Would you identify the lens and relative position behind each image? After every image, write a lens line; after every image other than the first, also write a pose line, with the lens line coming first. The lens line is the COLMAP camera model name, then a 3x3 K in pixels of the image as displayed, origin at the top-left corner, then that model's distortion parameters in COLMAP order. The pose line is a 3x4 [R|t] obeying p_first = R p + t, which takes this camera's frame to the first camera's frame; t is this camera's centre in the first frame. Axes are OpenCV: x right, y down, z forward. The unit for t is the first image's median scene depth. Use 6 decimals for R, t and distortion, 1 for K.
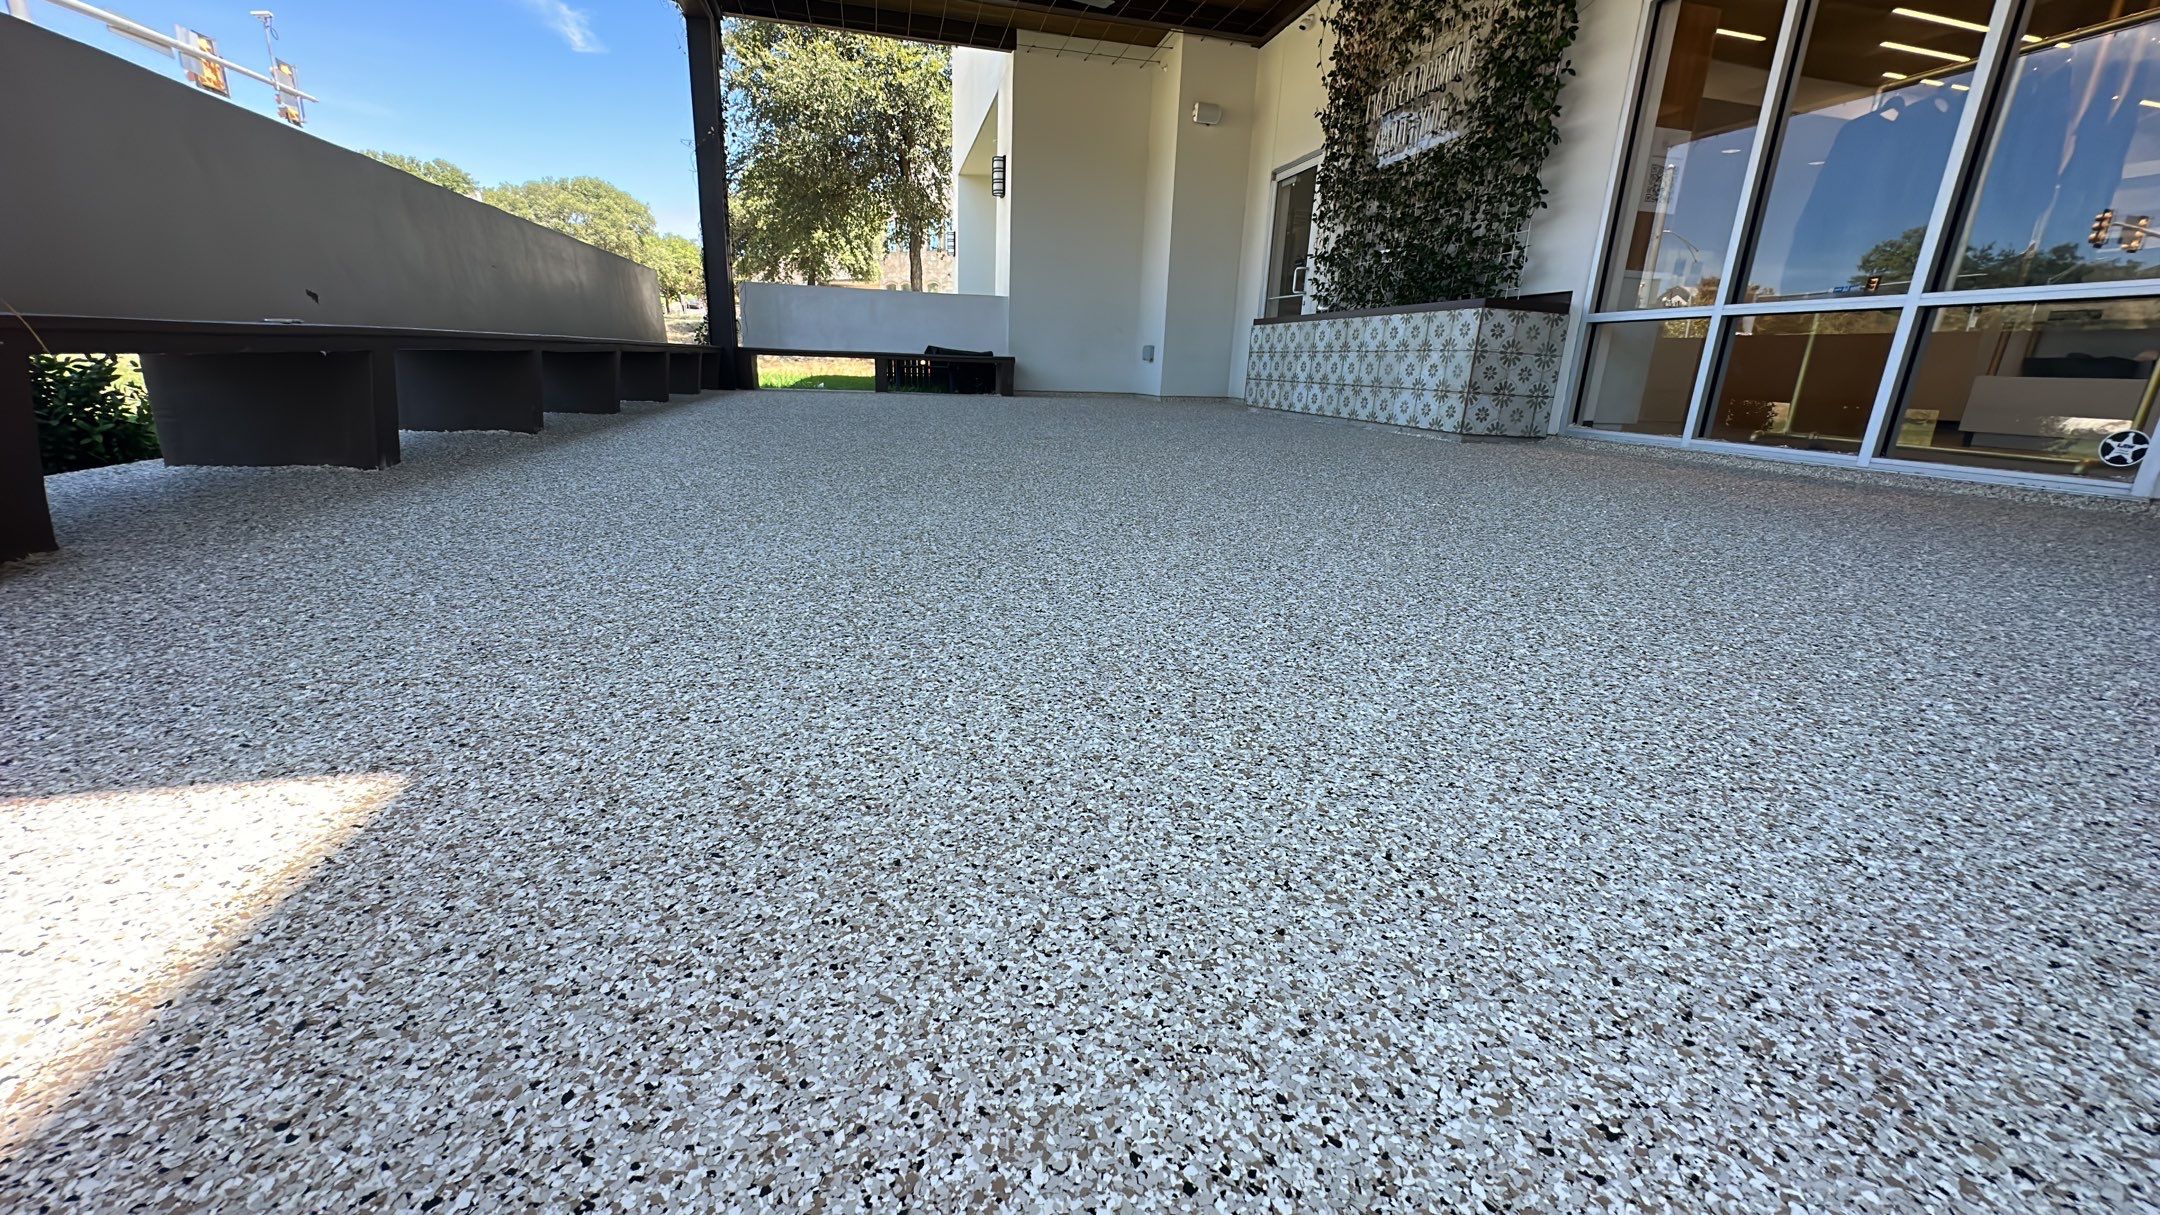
lens RADIAL K [[822.3, 0, 1080.9], [0, 822.3, 607.3], [0, 0, 1]] dist [-0.001795, 0.000148]
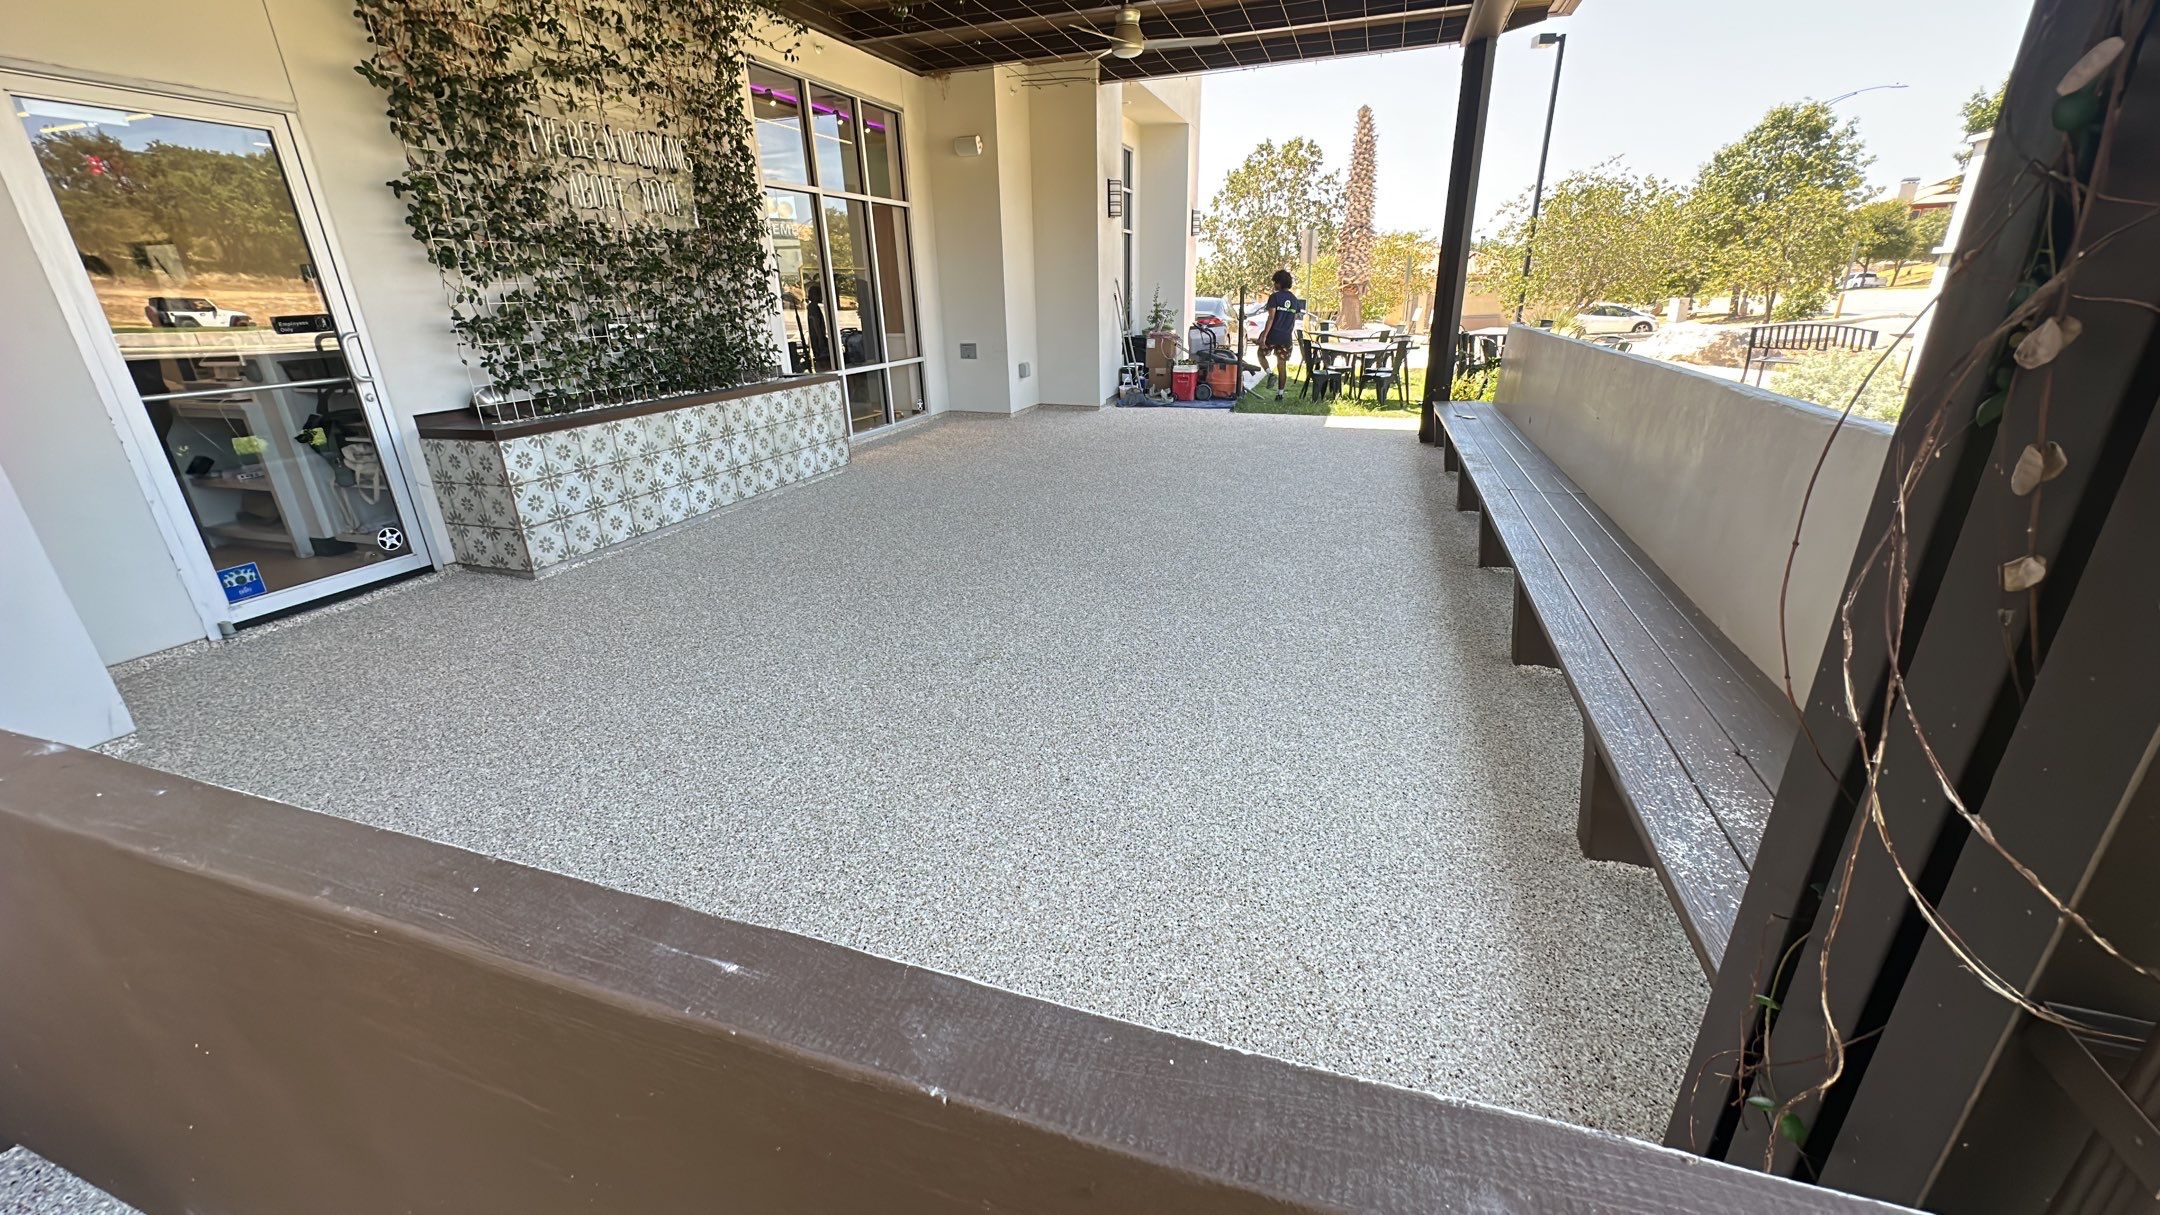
lens RADIAL K [[820.5, 0, 1079.1], [0, 820.5, 606.4], [0, 0, 1]] dist [-0.001928, 0.000509]
pose [[-0.843923, -0.213803, 0.492019, -0.619594], [0.139680, 0.797944, 0.586323, -0.758678], [-0.517961, 0.563536, -0.643540, 1.755281]]
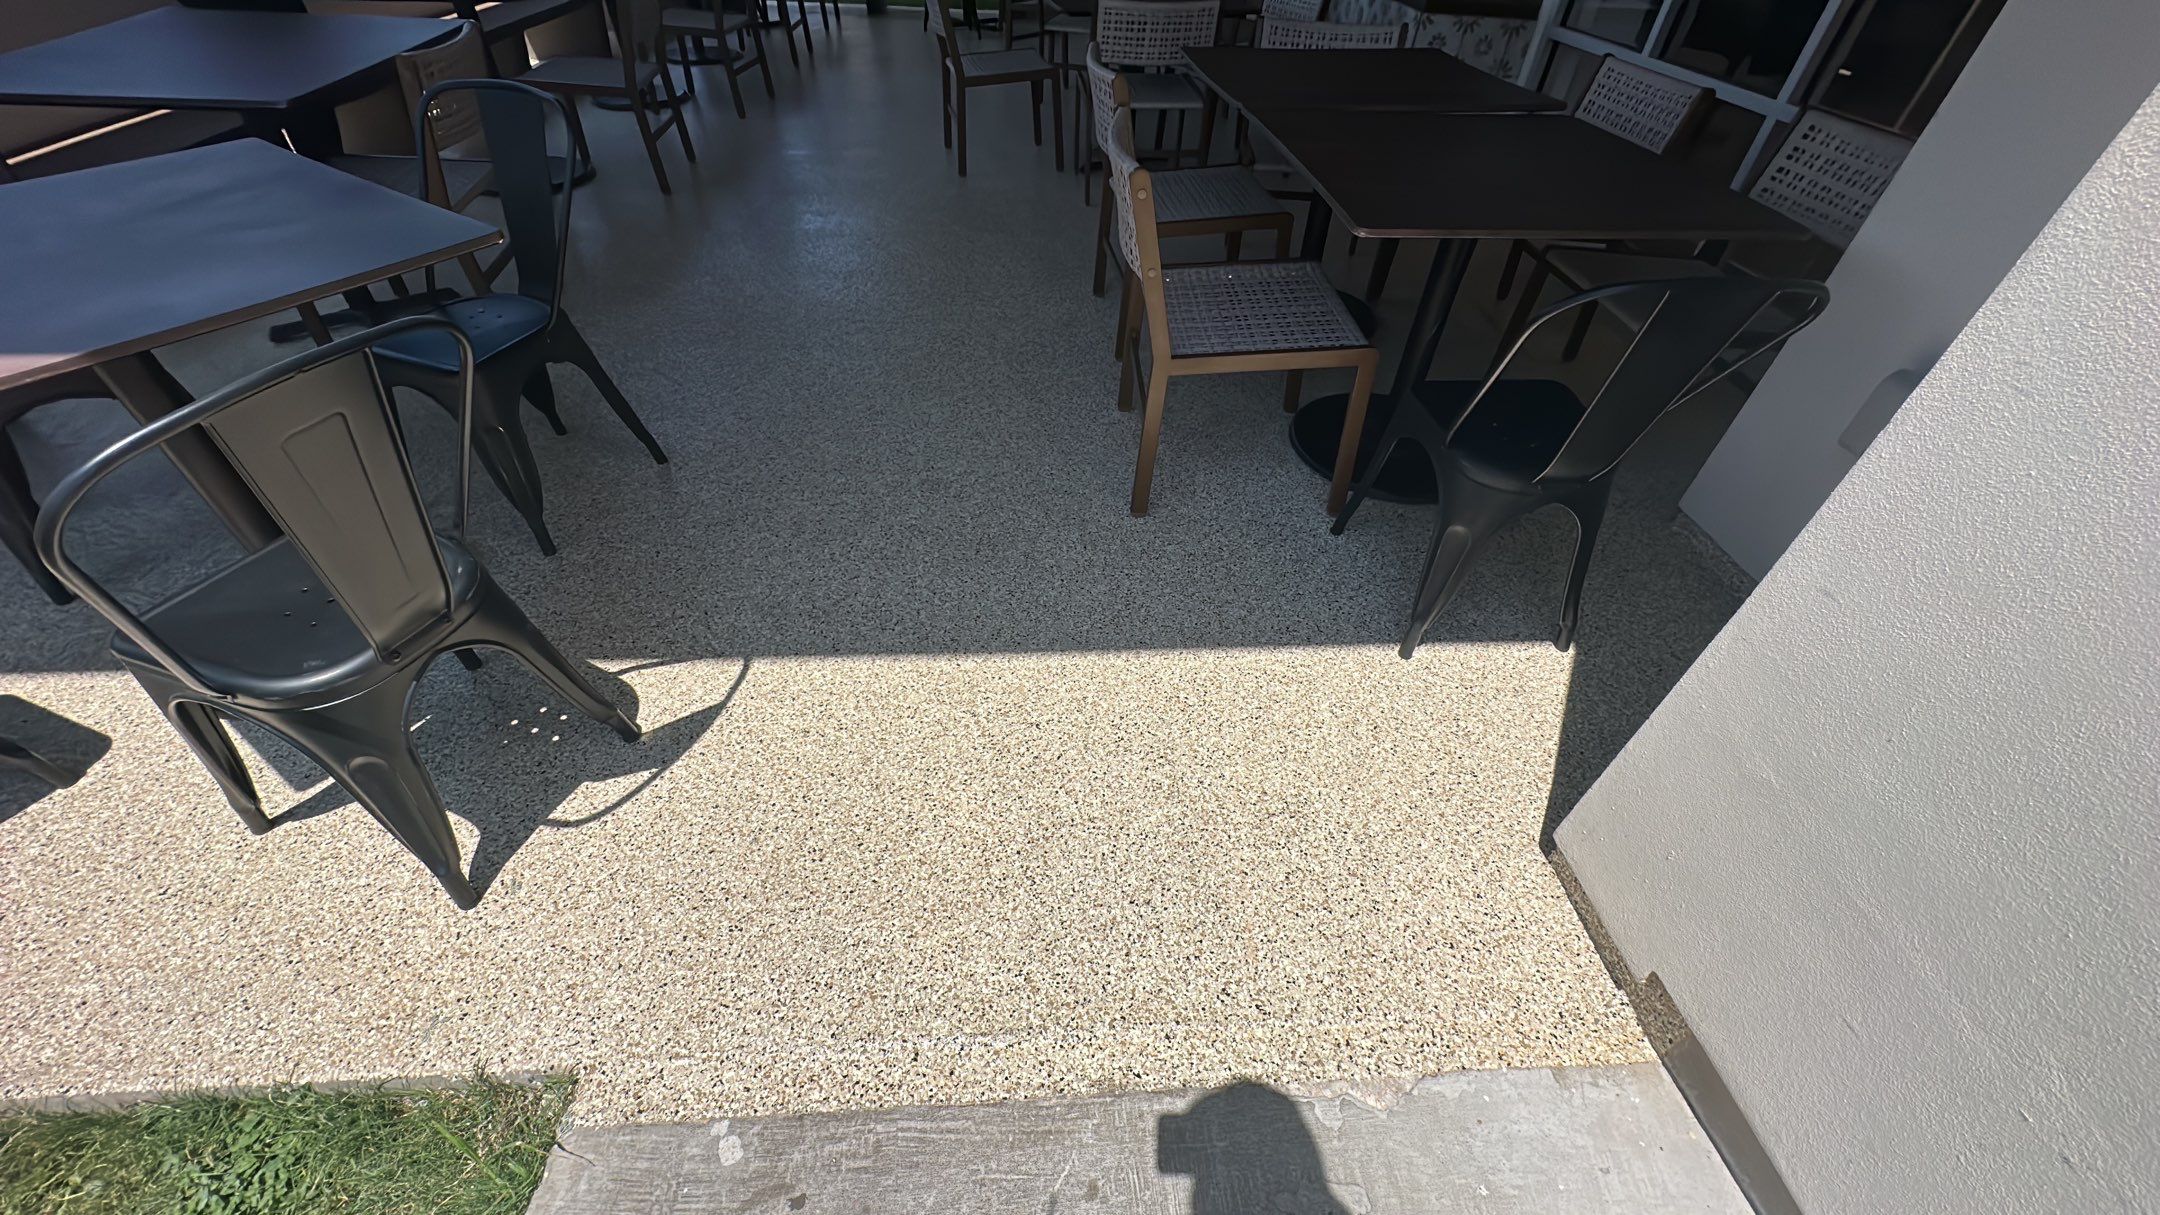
lens RADIAL K [[837.9, 0, 1077.1], [0, 837.9, 598.8], [0, 0, 1]] dist [-0.001263, 0.000190]
pose [[0.984566, 0.112582, -0.133993, 0.292353], [-0.044959, 0.902638, 0.428047, -0.155317], [0.169138, -0.415416, 0.893768, -0.068877]]
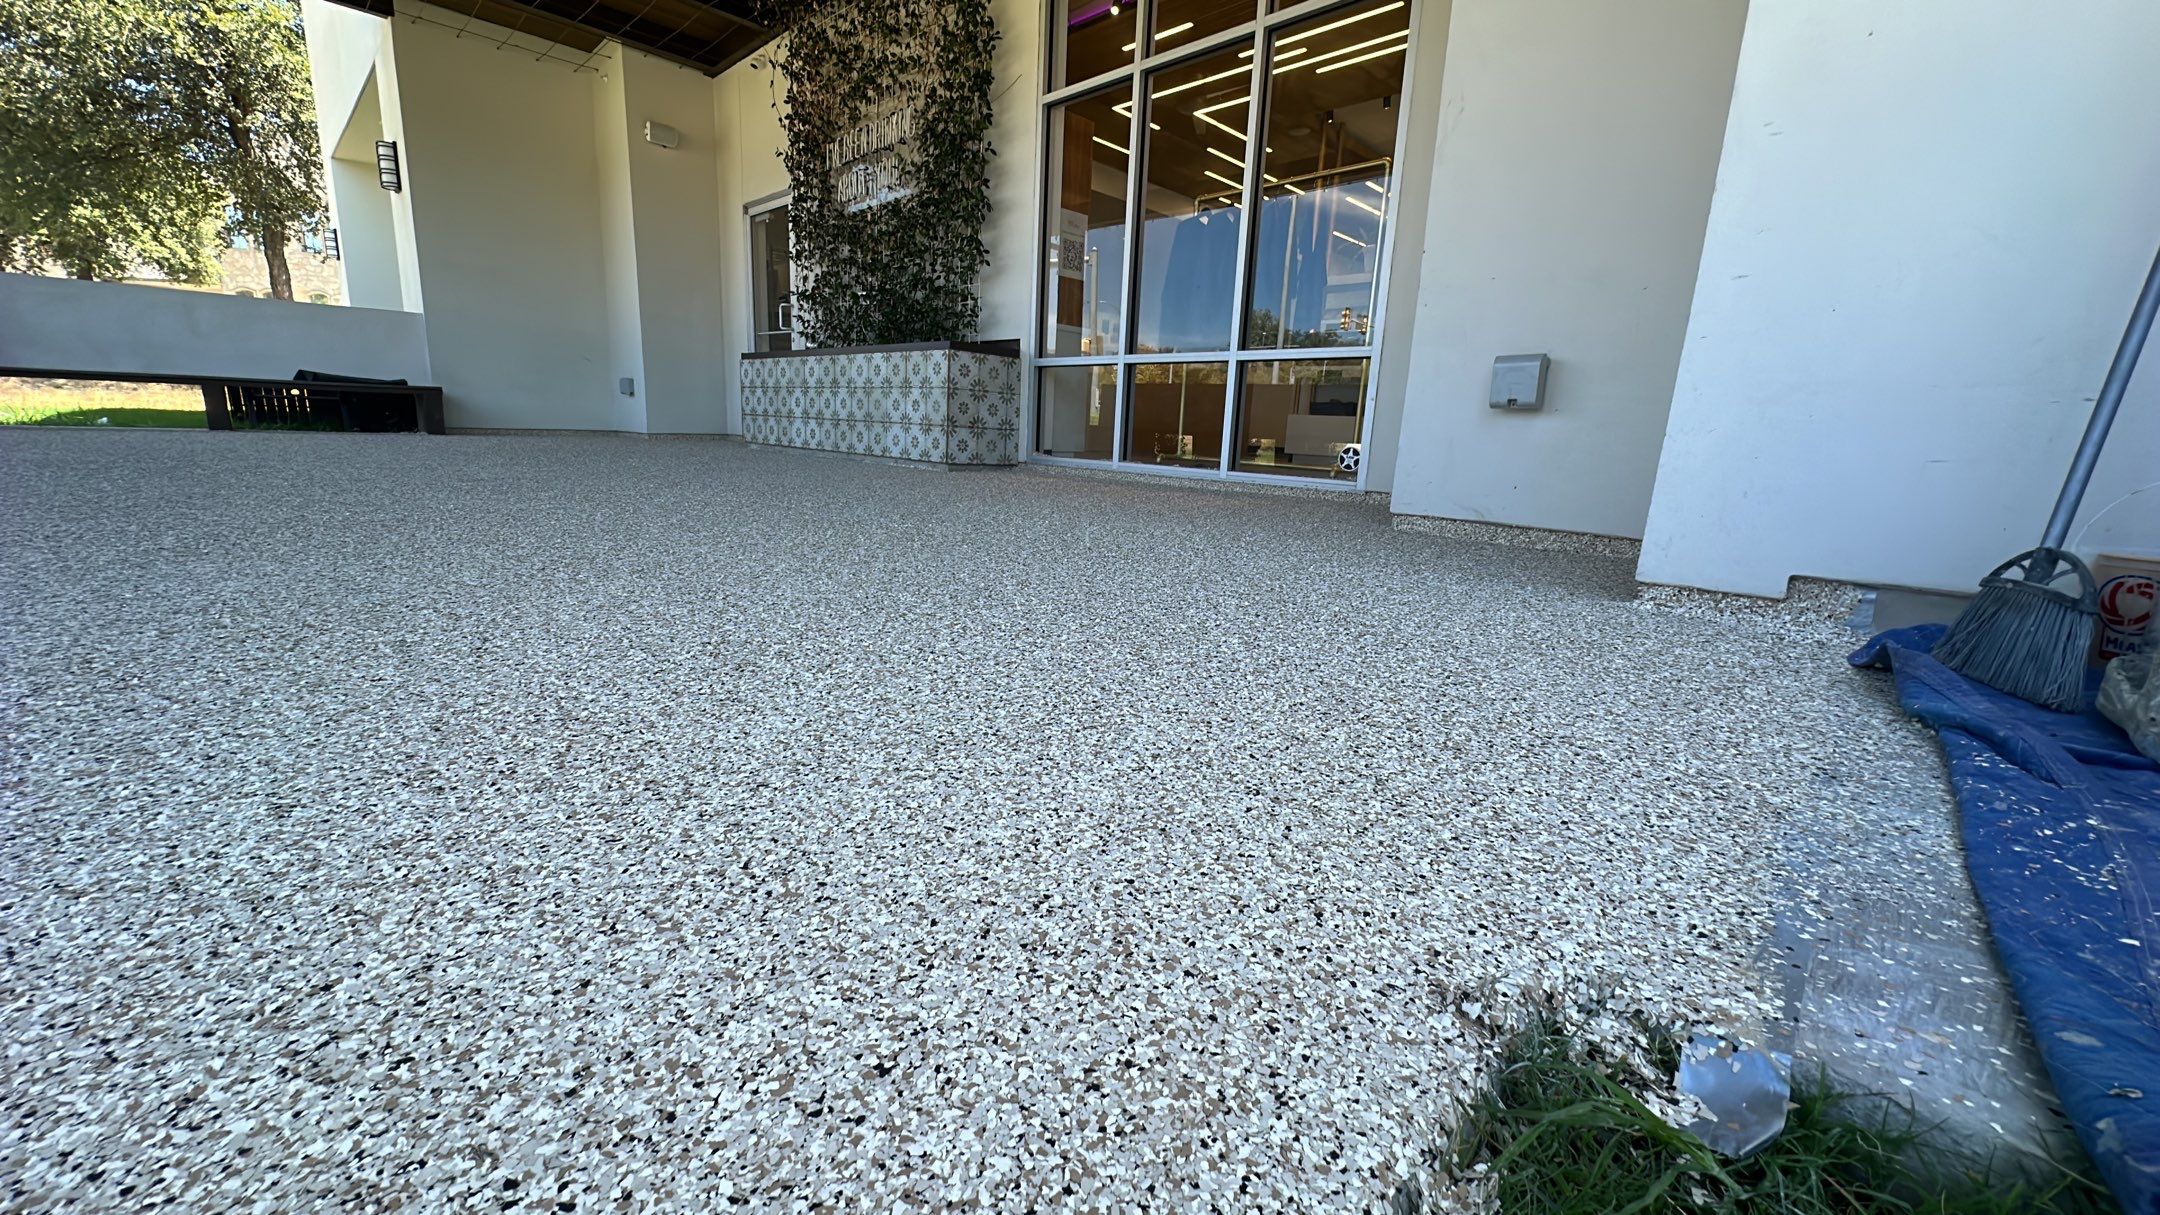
lens RADIAL K [[820.5, 0, 1079.1], [0, 820.5, 606.4], [0, 0, 1]] dist [-0.001928, 0.000509]
pose [[0.852402, -0.113185, 0.510491, 0.033987], [0.136761, 0.990566, -0.008734, 0.008848], [-0.504686, 0.077260, 0.859839, -0.005551]]
